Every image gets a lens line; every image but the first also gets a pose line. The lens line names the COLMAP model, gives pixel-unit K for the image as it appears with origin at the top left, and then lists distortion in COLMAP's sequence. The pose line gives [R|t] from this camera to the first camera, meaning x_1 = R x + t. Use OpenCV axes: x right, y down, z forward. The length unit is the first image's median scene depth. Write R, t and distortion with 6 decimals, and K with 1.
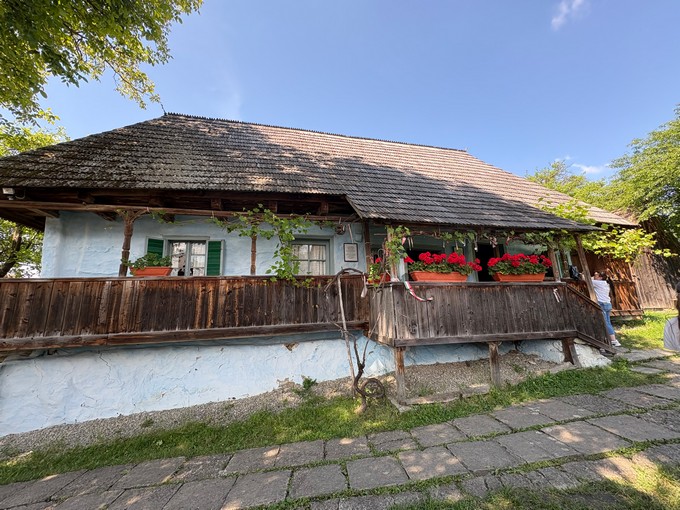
lens RADIAL K [[270.6, 0, 339.2], [0, 270.6, 254.0], [0, 0, 1]] dist [0.002550, -0.000552]
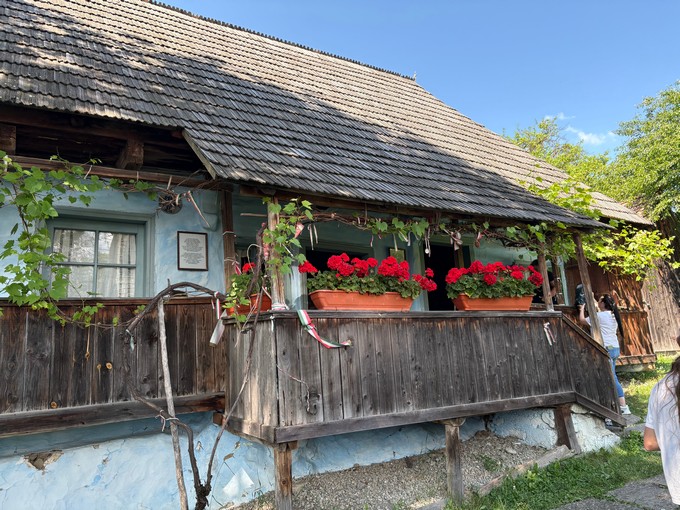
lens RADIAL K [[508.7, 0, 339.1], [0, 508.7, 262.0], [0, 0, 1]] dist [0.064951, -0.077370]
pose [[0.953550, 0.026504, 0.300065, 0.023640], [-0.027175, 0.999629, -0.001938, 0.010447], [-0.300005, -0.006306, 0.953917, 0.065050]]
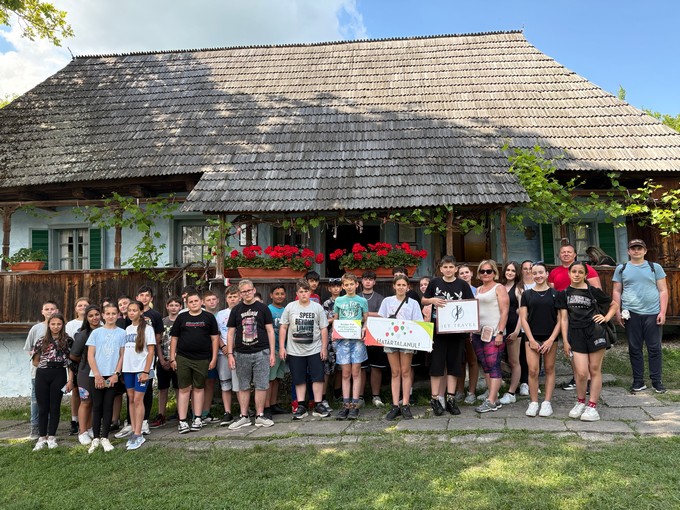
lens RADIAL K [[509.1, 0, 337.9], [0, 509.1, 262.5], [0, 0, 1]] dist [0.052129, -0.051773]
pose [[0.943840, -0.002208, -0.330396, 1.013401], [0.047476, 0.990507, 0.129006, -0.136314], [0.326975, -0.137447, 0.934984, -0.422560]]
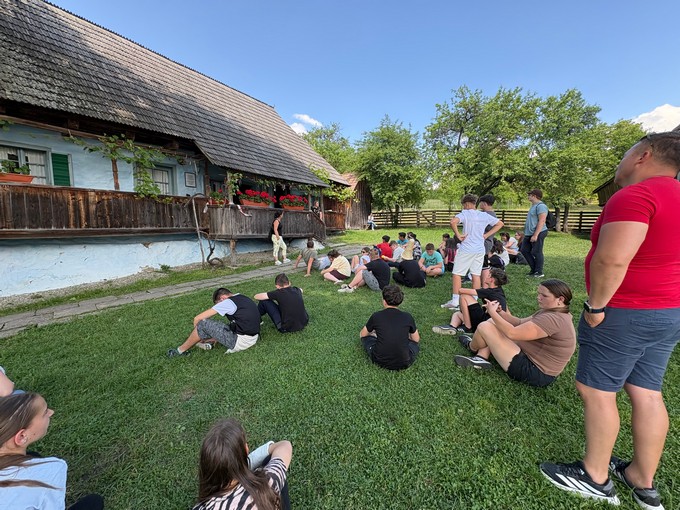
lens RADIAL K [[270.6, 0, 339.2], [0, 270.6, 254.0], [0, 0, 1]] dist [0.002550, -0.000552]
pose [[0.755973, -0.038009, 0.653498, -0.382387], [-0.139196, 0.966148, 0.217217, -0.059628], [-0.639632, -0.255174, 0.725091, -0.726594]]
